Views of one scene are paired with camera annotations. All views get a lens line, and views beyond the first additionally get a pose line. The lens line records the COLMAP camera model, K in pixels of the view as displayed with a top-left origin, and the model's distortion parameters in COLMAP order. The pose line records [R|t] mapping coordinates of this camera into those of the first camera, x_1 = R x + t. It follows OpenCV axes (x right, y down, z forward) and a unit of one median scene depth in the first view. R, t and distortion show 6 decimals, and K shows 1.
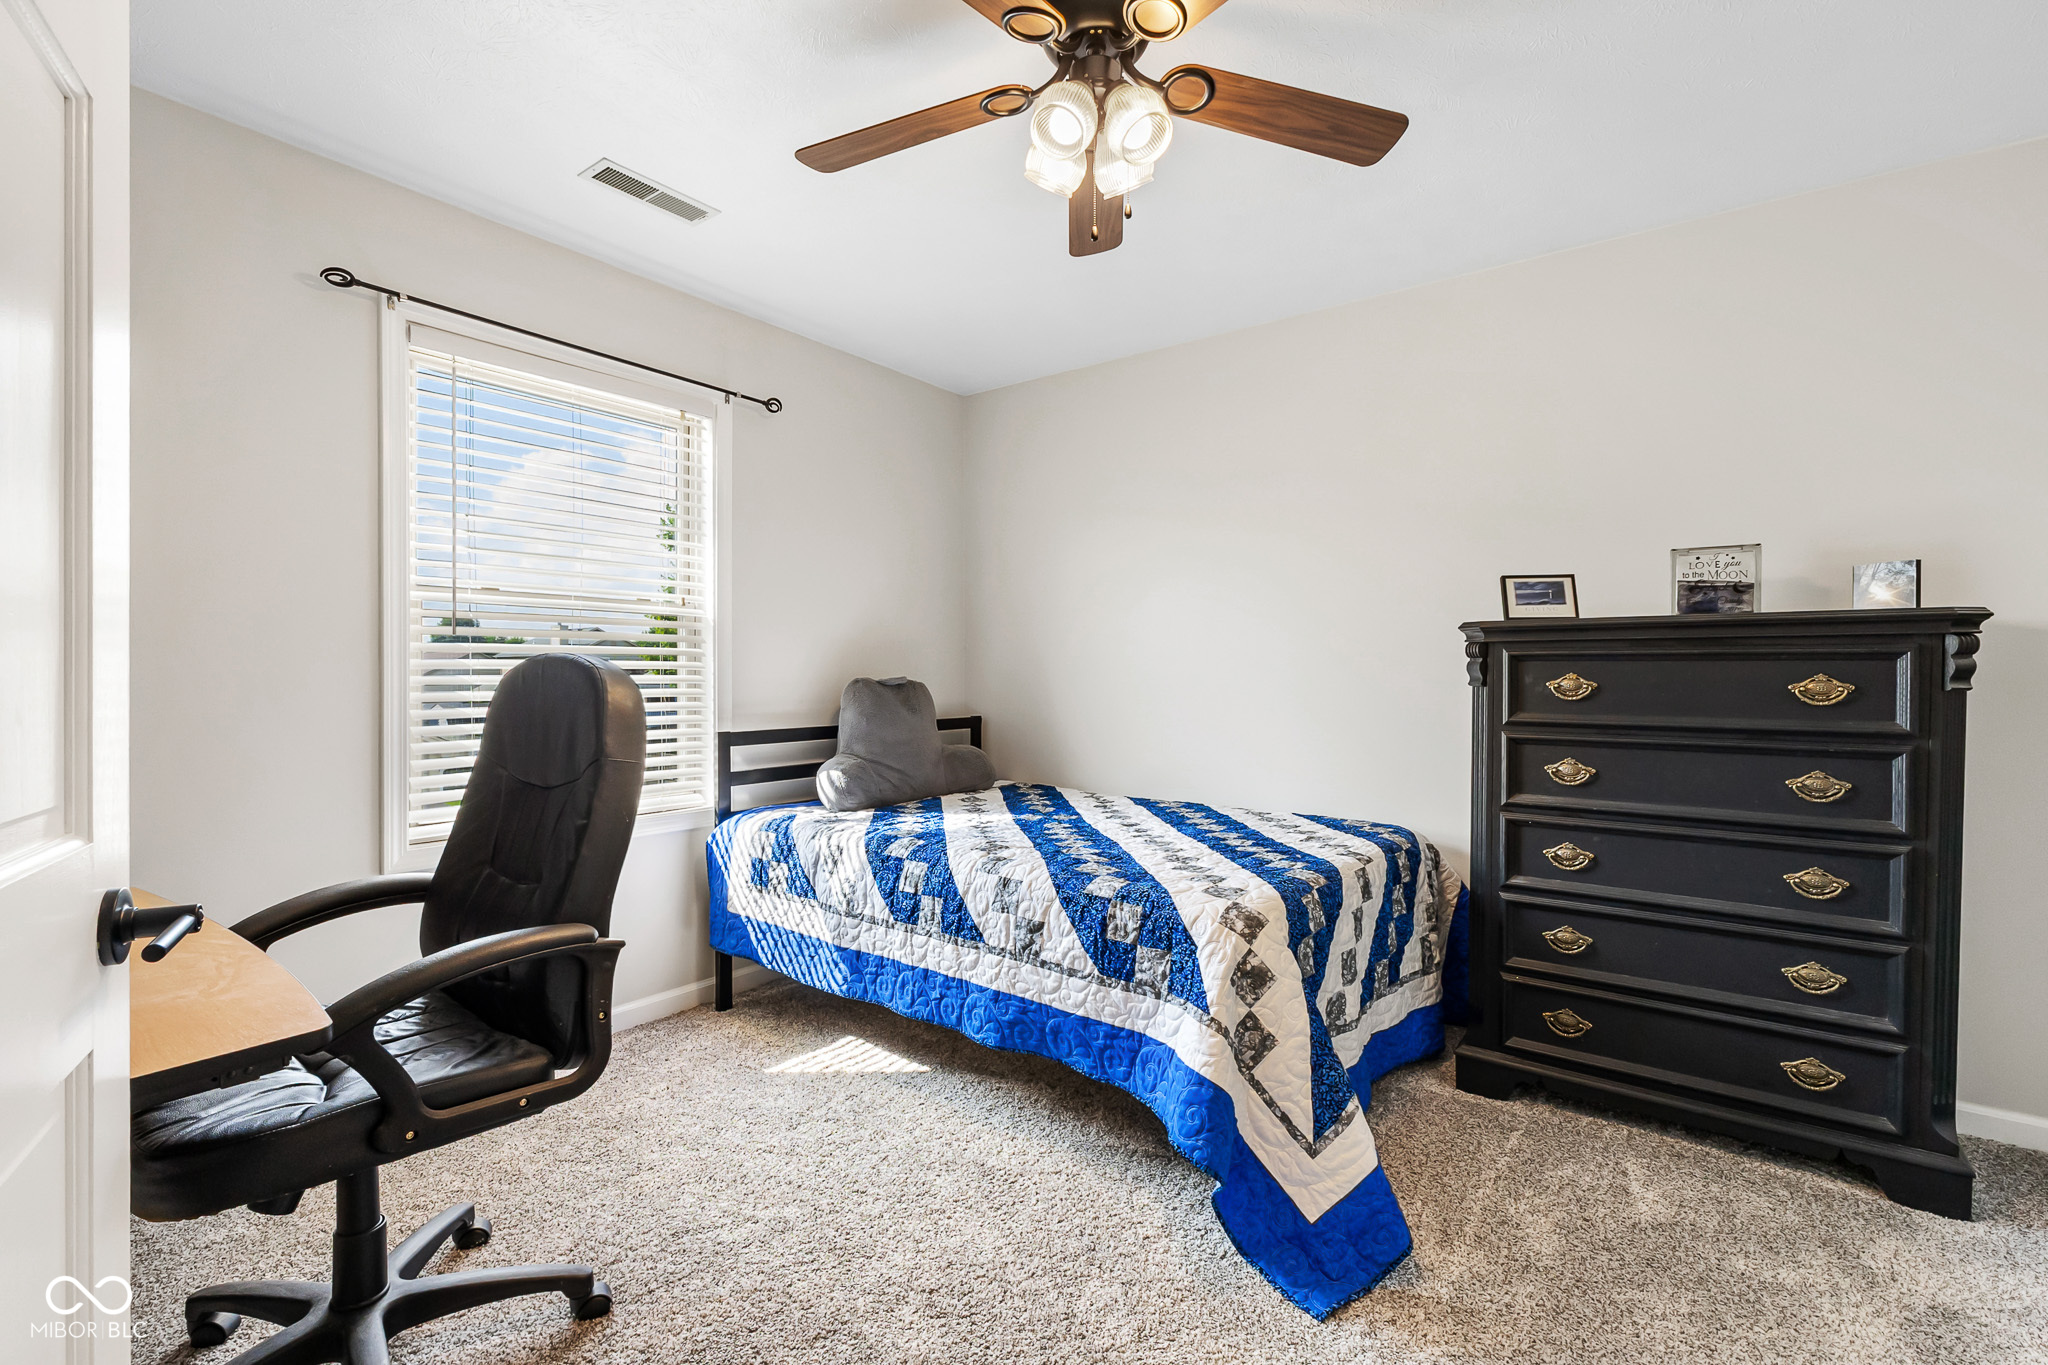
lens RADIAL K [[917.4, 0, 1022.1], [0, 917.4, 678.1], [0, 0, 1]] dist [0.000531, 0.000210]
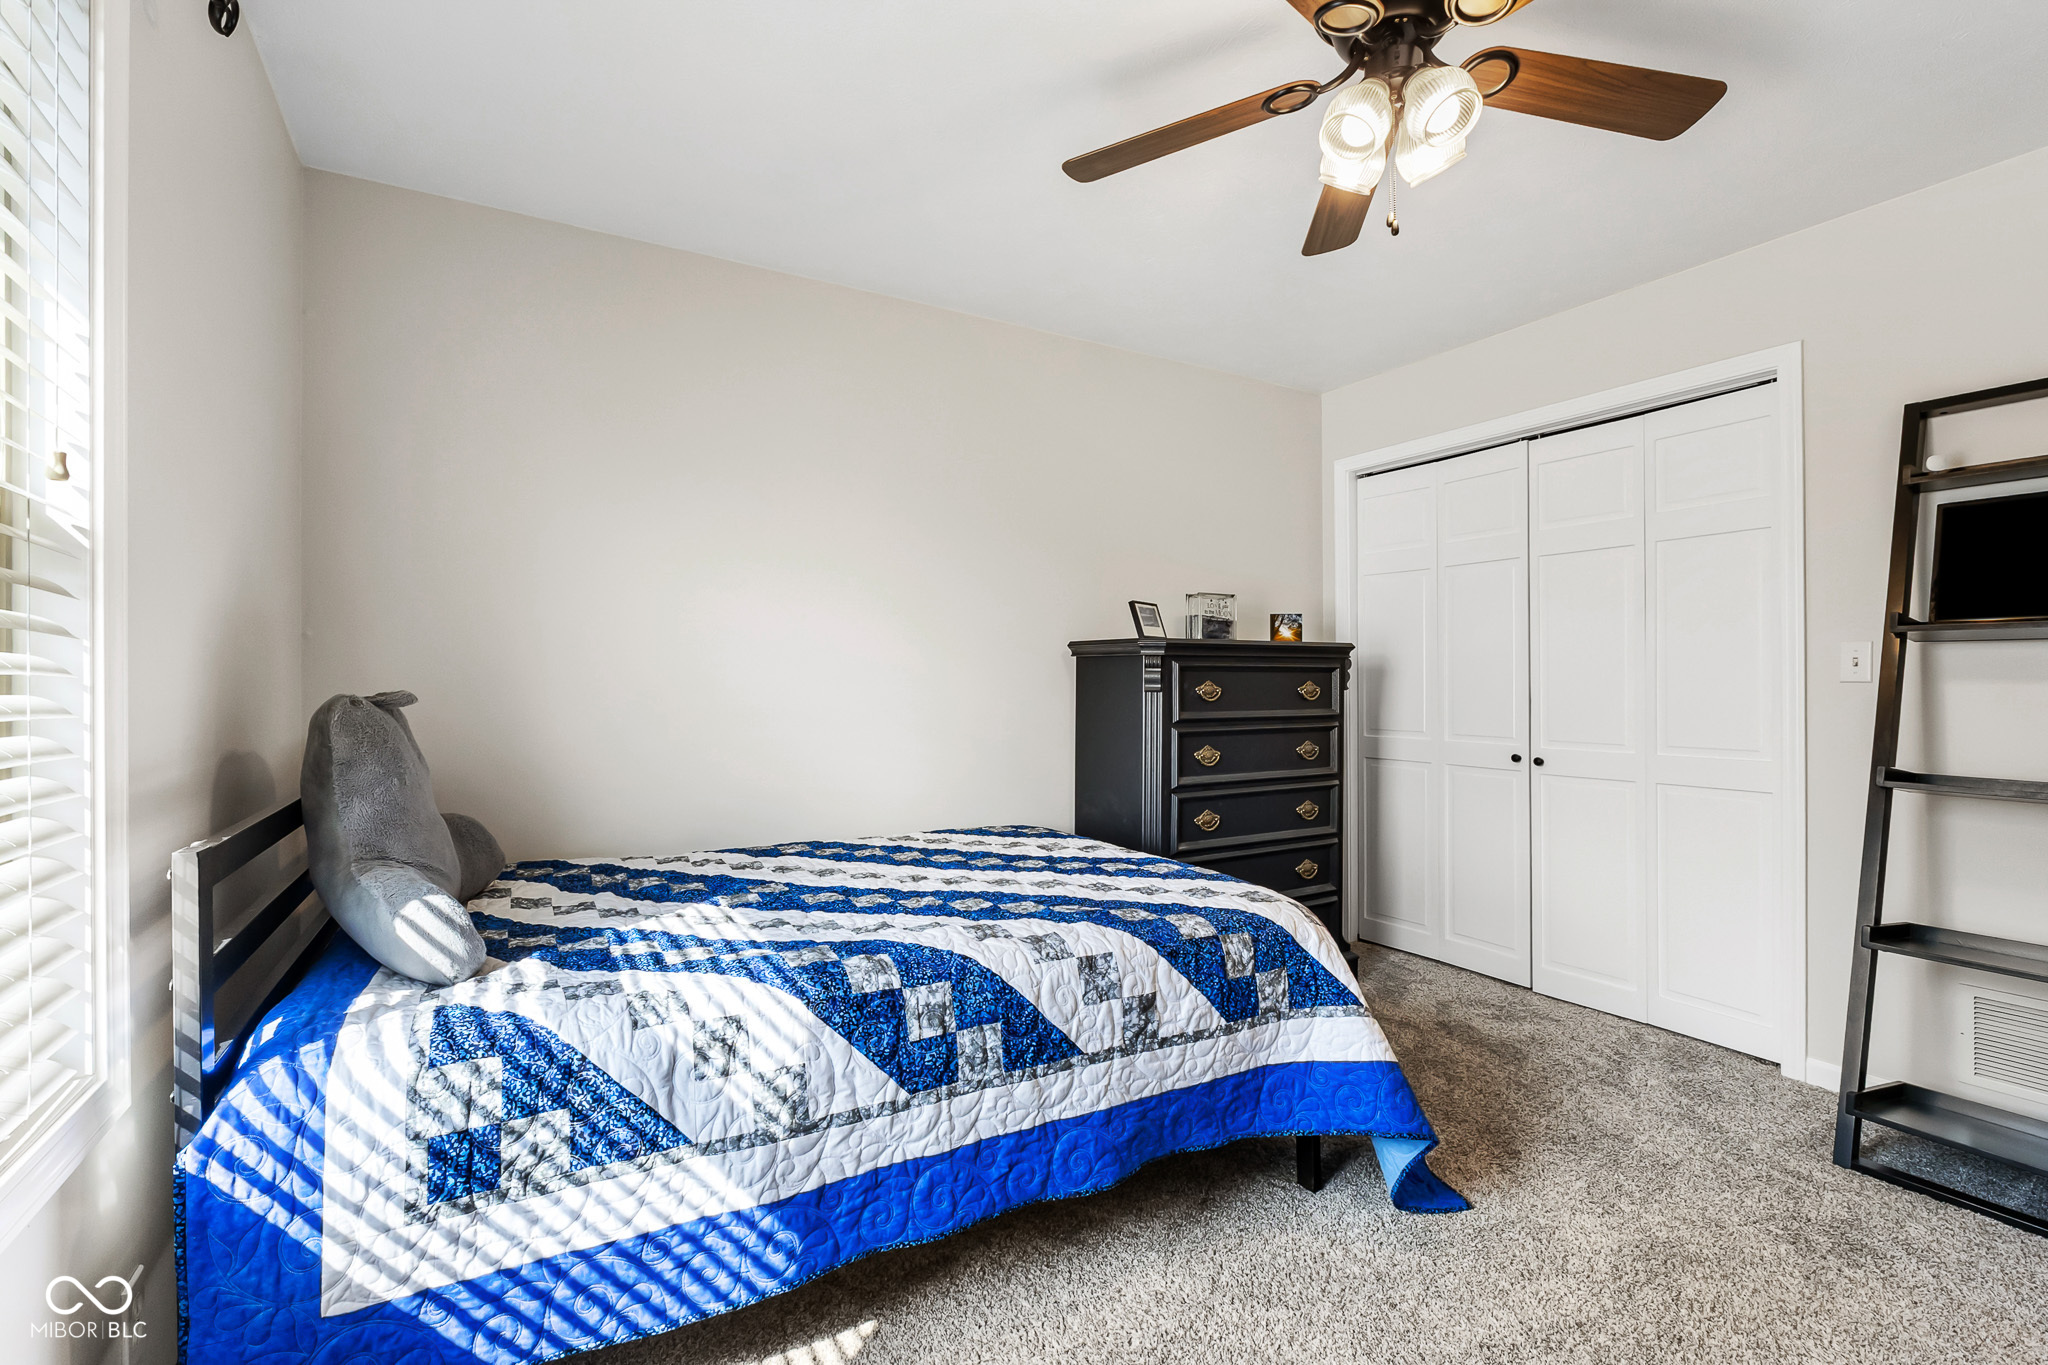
lens RADIAL K [[898.3, 0, 1024.0], [0, 898.3, 682.5], [0, 0, 1]] dist [-0.000859, 0.000576]
pose [[0.380623, -0.003256, 0.924725, -0.675543], [0.005482, 0.999984, 0.001265, -0.005754], [-0.924714, 0.004588, 0.380635, 0.729533]]
